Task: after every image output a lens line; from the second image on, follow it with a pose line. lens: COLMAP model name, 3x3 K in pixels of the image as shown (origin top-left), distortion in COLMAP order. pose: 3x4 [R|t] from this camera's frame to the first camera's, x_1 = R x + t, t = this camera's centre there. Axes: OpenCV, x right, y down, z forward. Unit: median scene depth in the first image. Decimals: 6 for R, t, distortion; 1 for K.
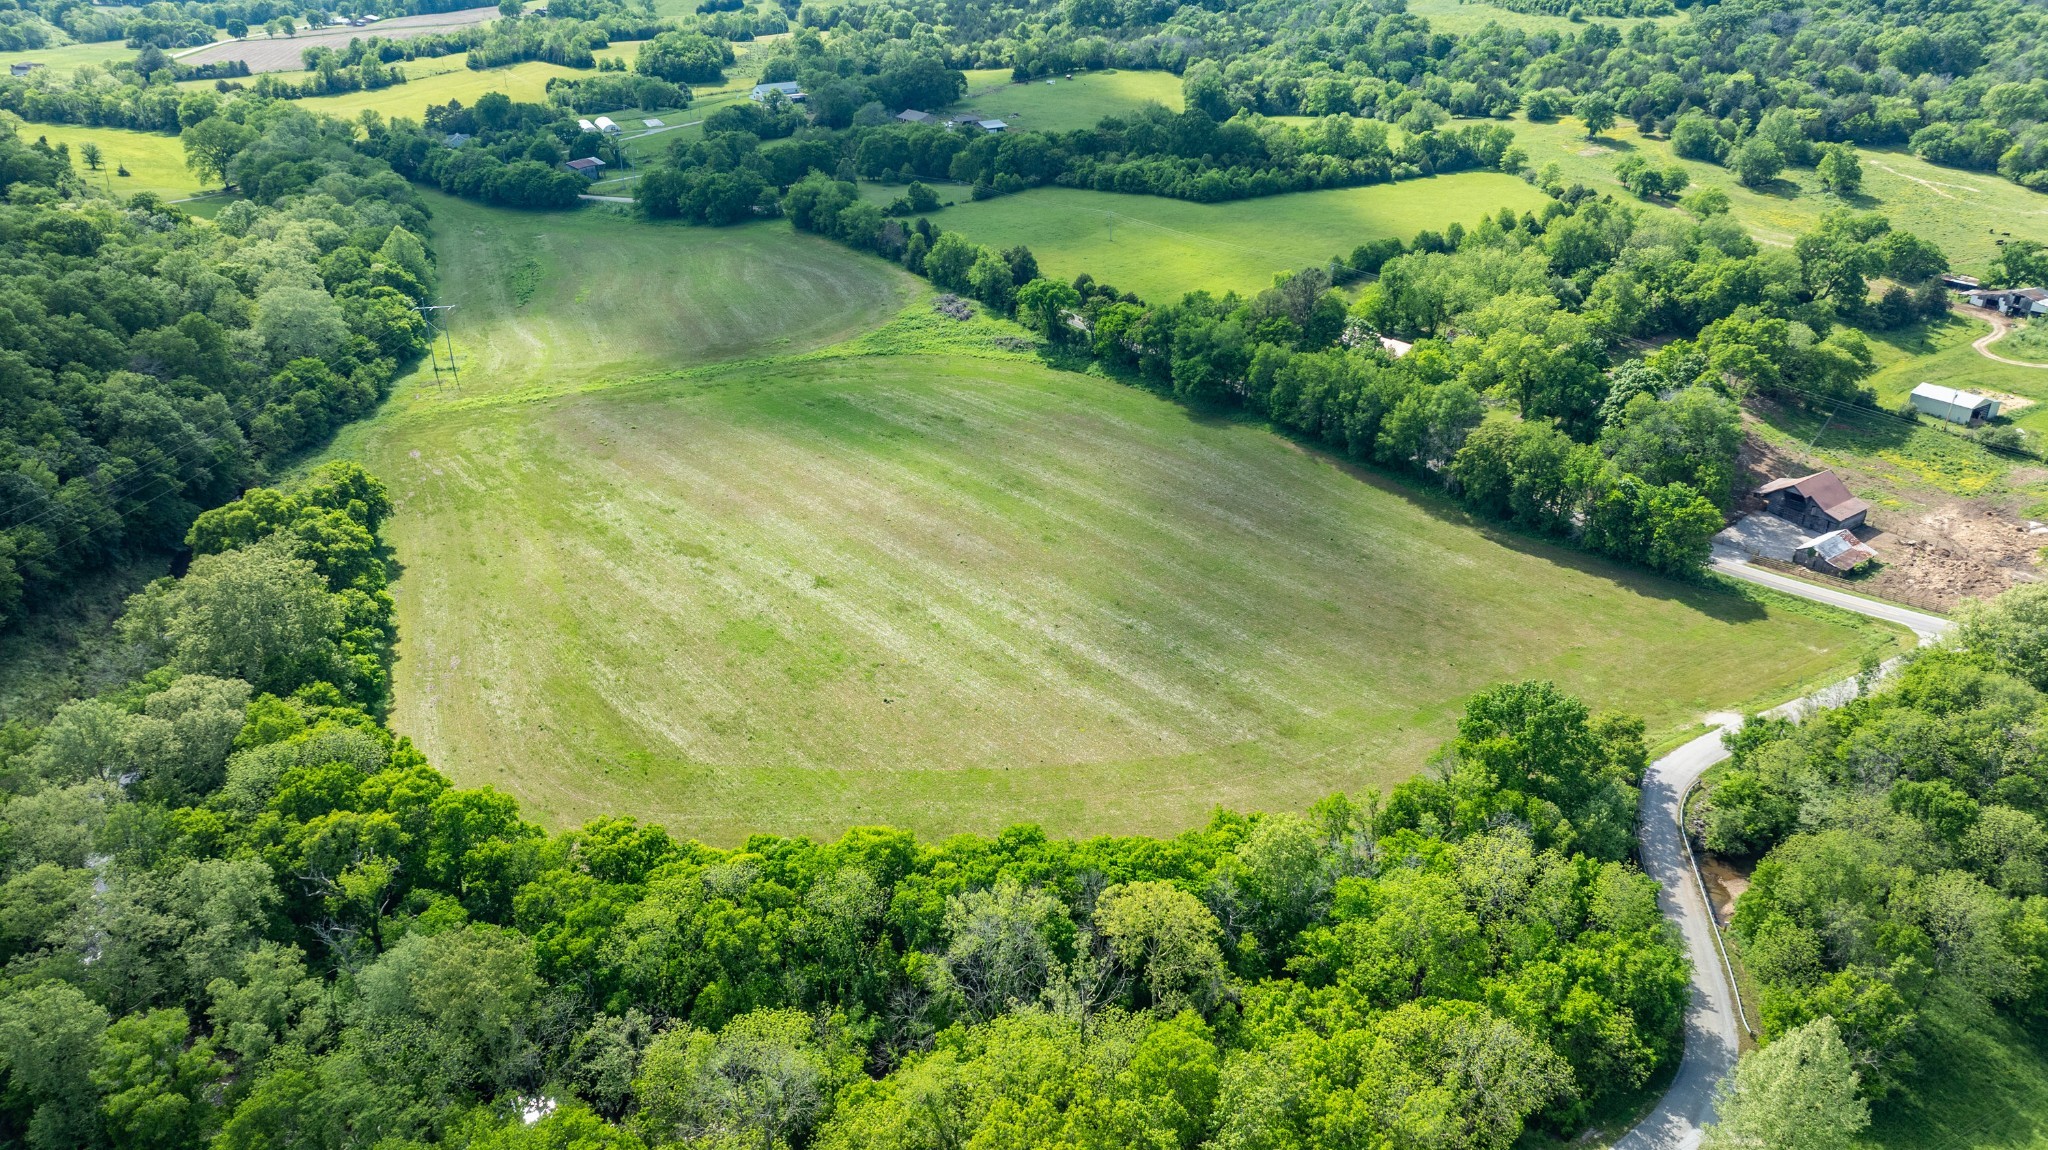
lens RADIAL K [[1444.2, 0, 1029.8], [0, 1444.2, 568.8], [0, 0, 1]] dist [-0.032137, 0.030788]
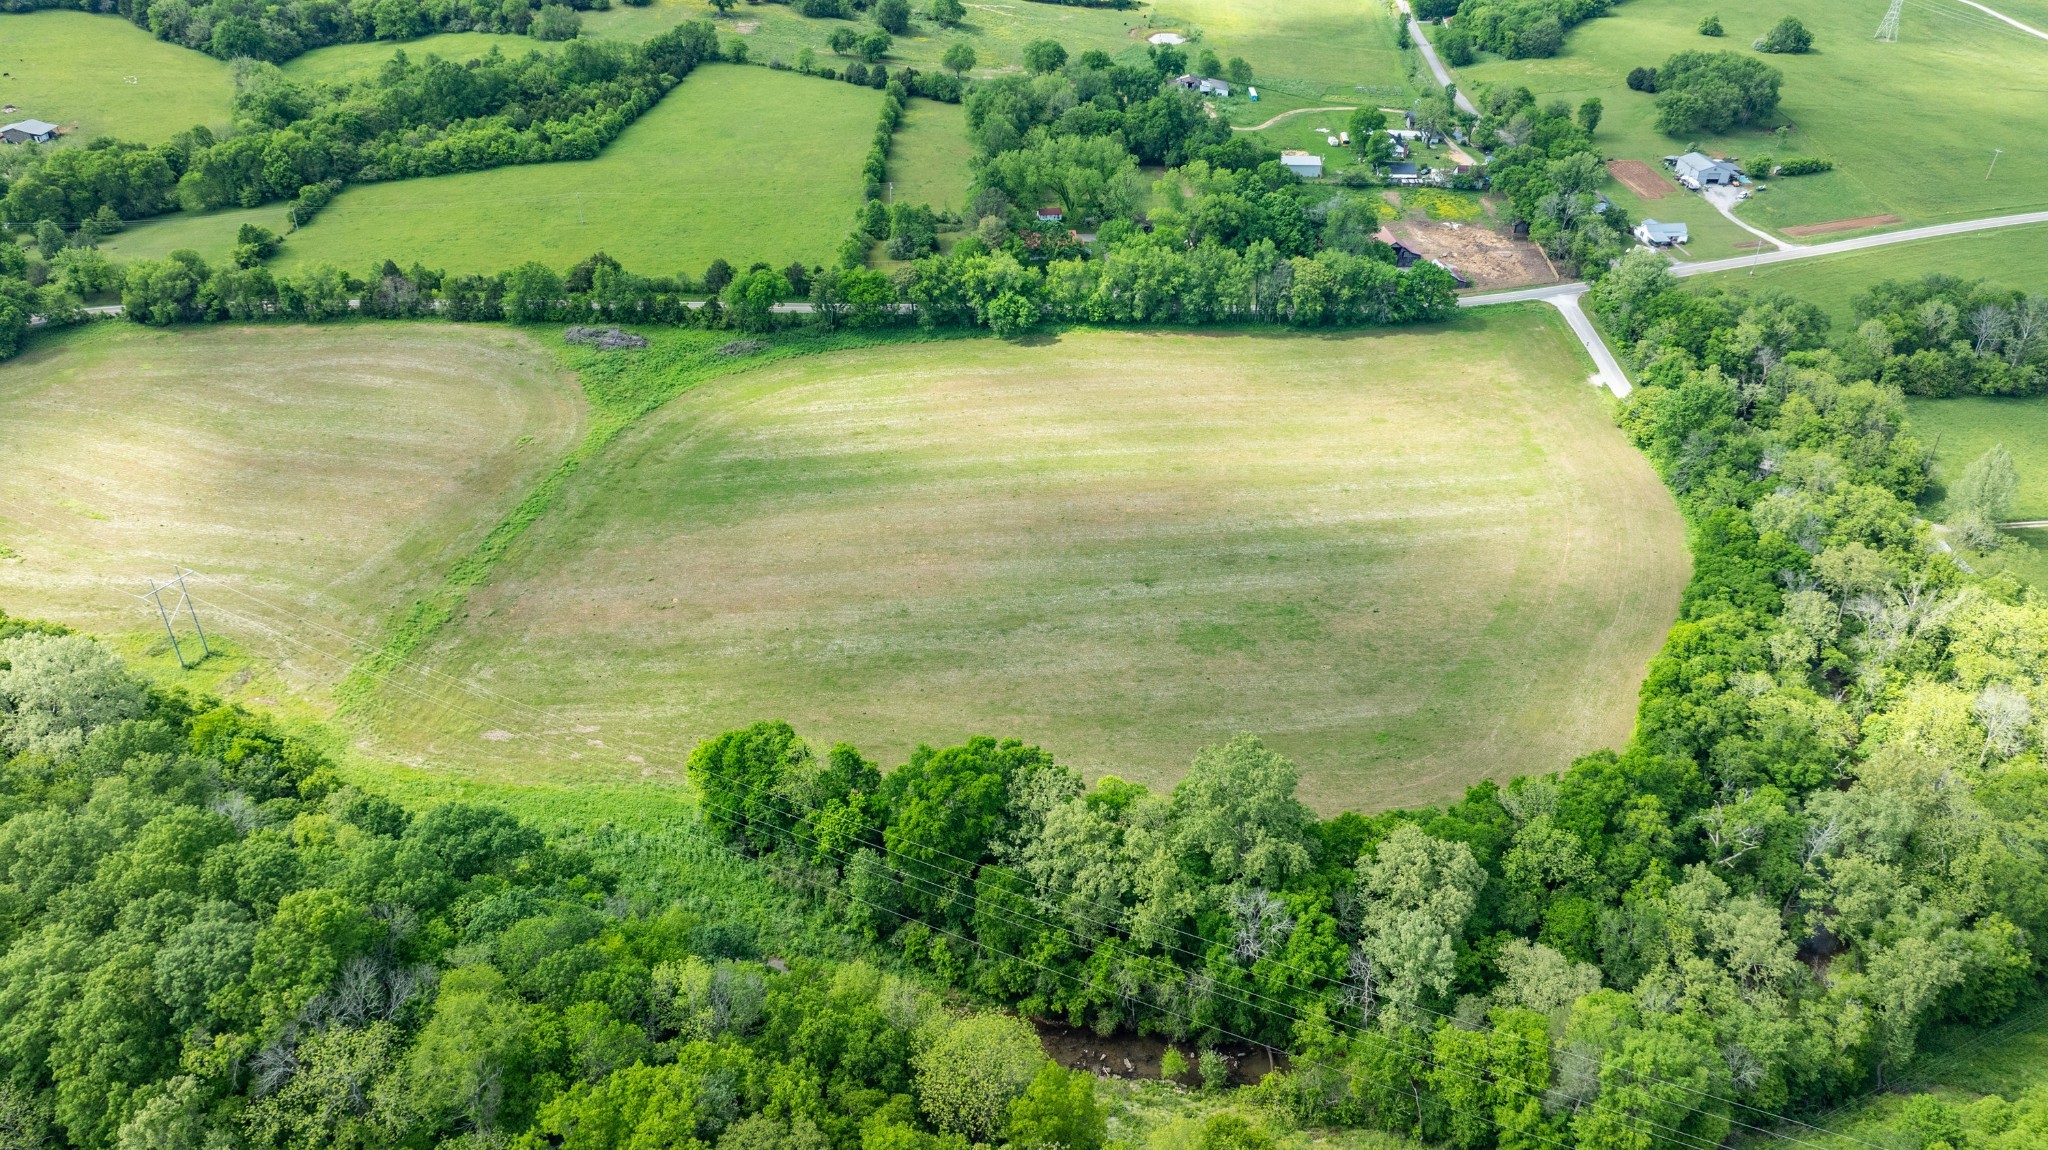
lens RADIAL K [[1444.2, 0, 1020.9], [0, 1444.2, 562.9], [0, 0, 1]] dist [-0.032137, 0.030788]
pose [[0.545489, -0.442317, 0.711897, -0.351886], [0.356381, 0.891197, 0.280645, -0.124251], [-0.758574, 0.100618, 0.643771, 0.138465]]
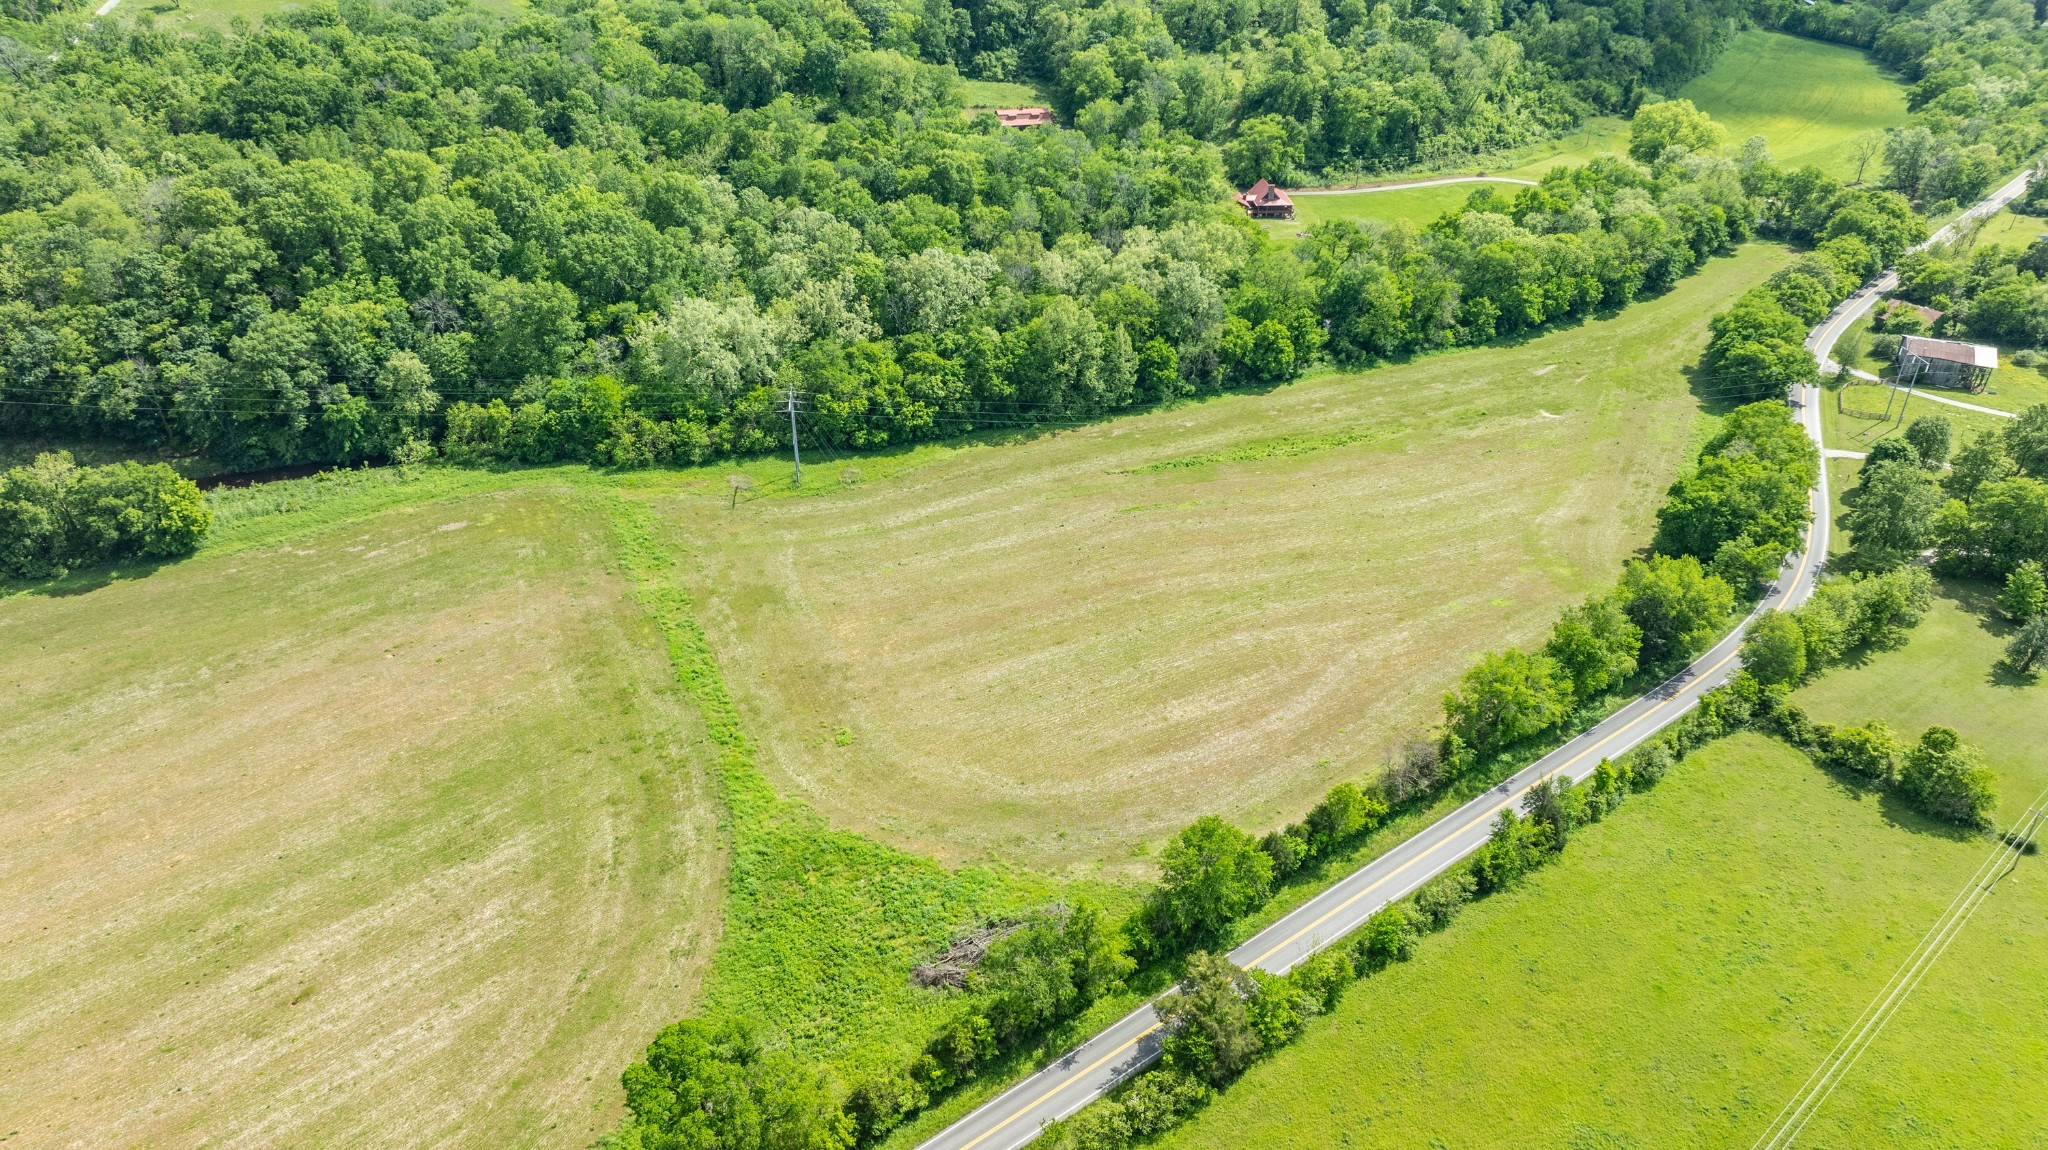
lens RADIAL K [[1444.2, 0, 1030.5], [0, 1444.2, 574.7], [0, 0, 1]] dist [-0.032137, 0.030788]
pose [[0.057203, 0.518753, -0.853008, 0.139706], [-0.436577, 0.781383, 0.445917, -0.259326], [0.897847, 0.346896, 0.271173, 0.493003]]
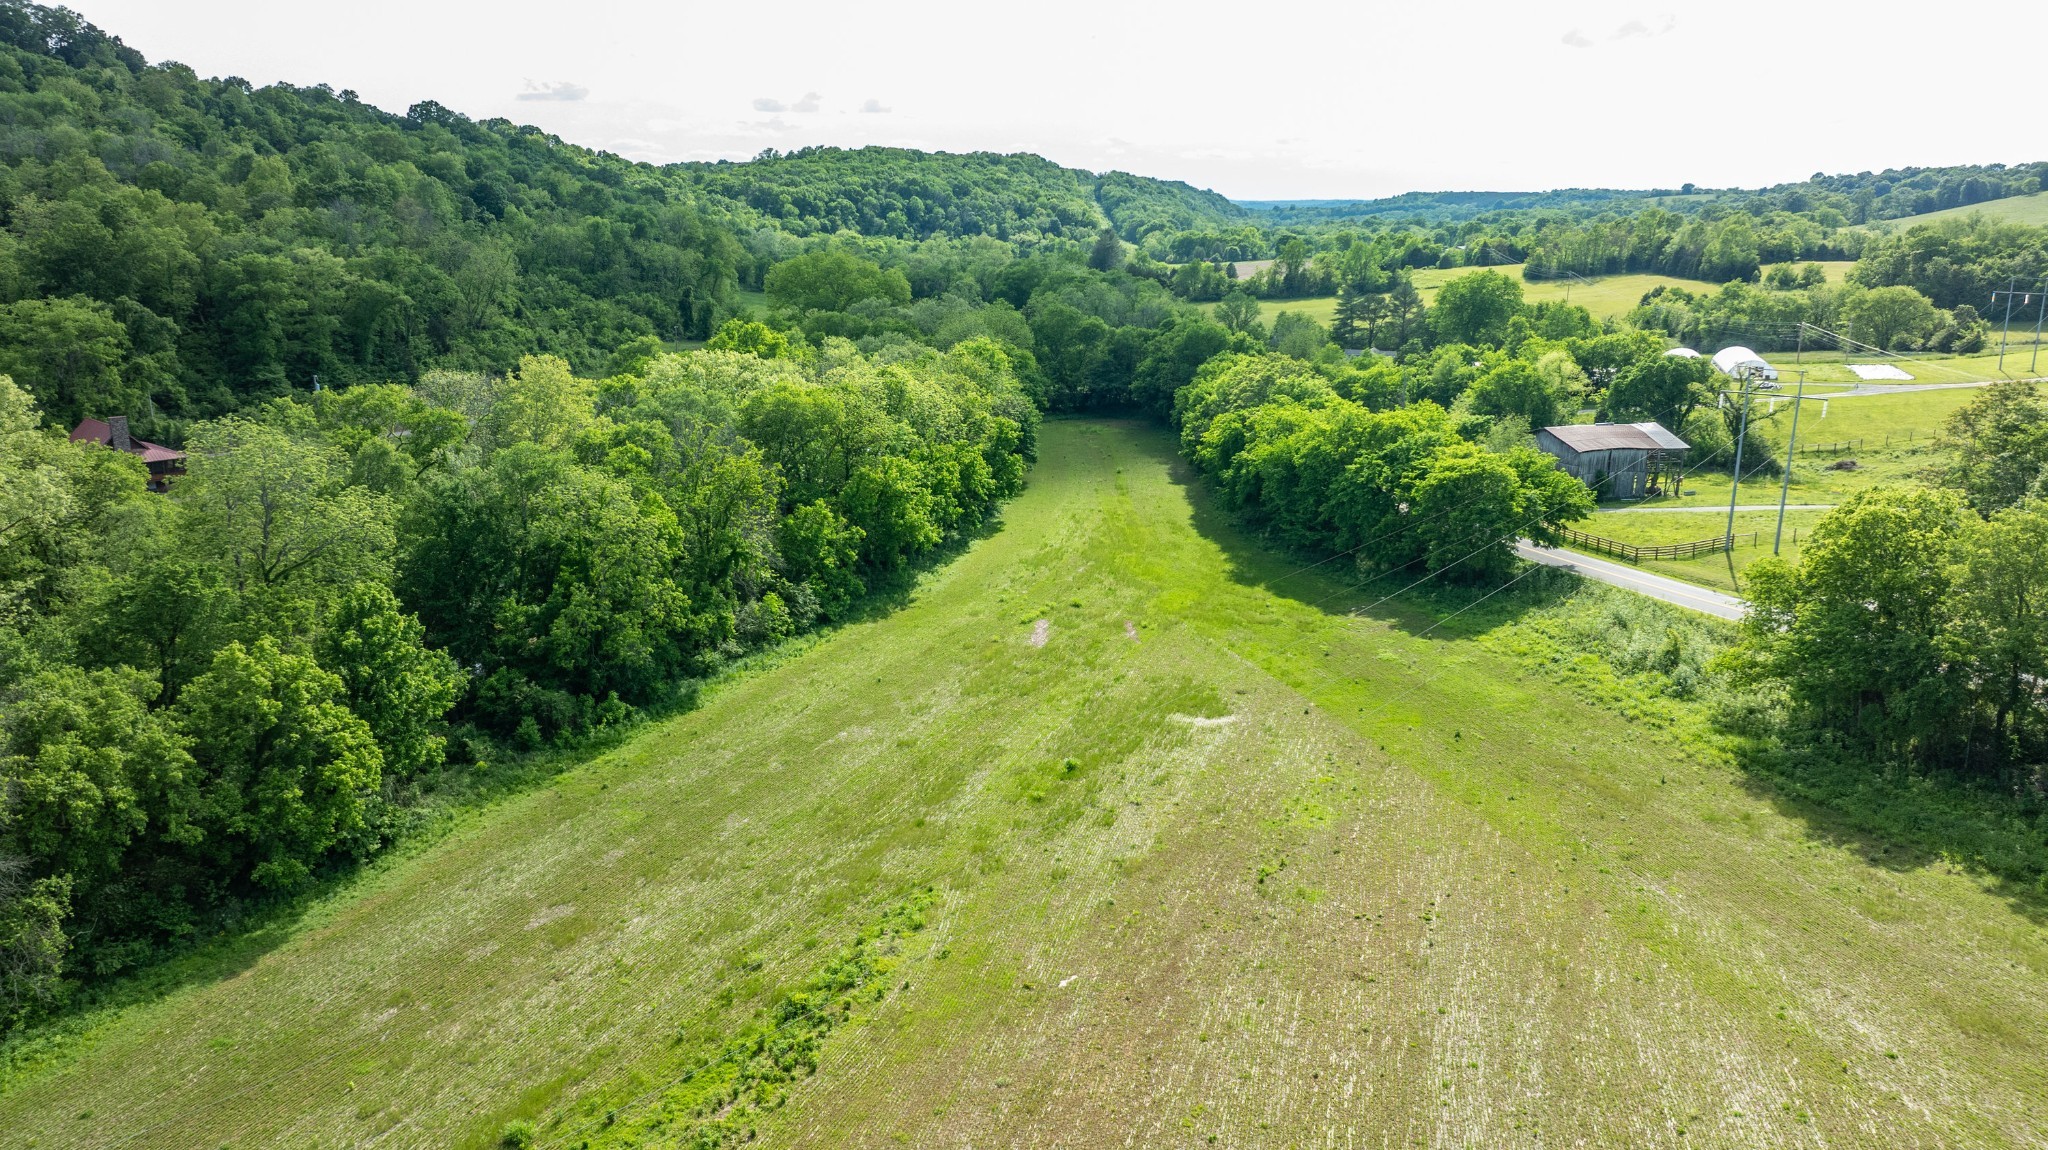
lens RADIAL K [[1444.2, 0, 1031.5], [0, 1444.2, 553.9], [0, 0, 1]] dist [-0.032137, 0.030788]
pose [[0.726079, 0.168284, -0.666701, -0.167513], [-0.303280, 0.948560, -0.090861, -0.167736], [0.617115, 0.268169, 0.739766, 0.610059]]
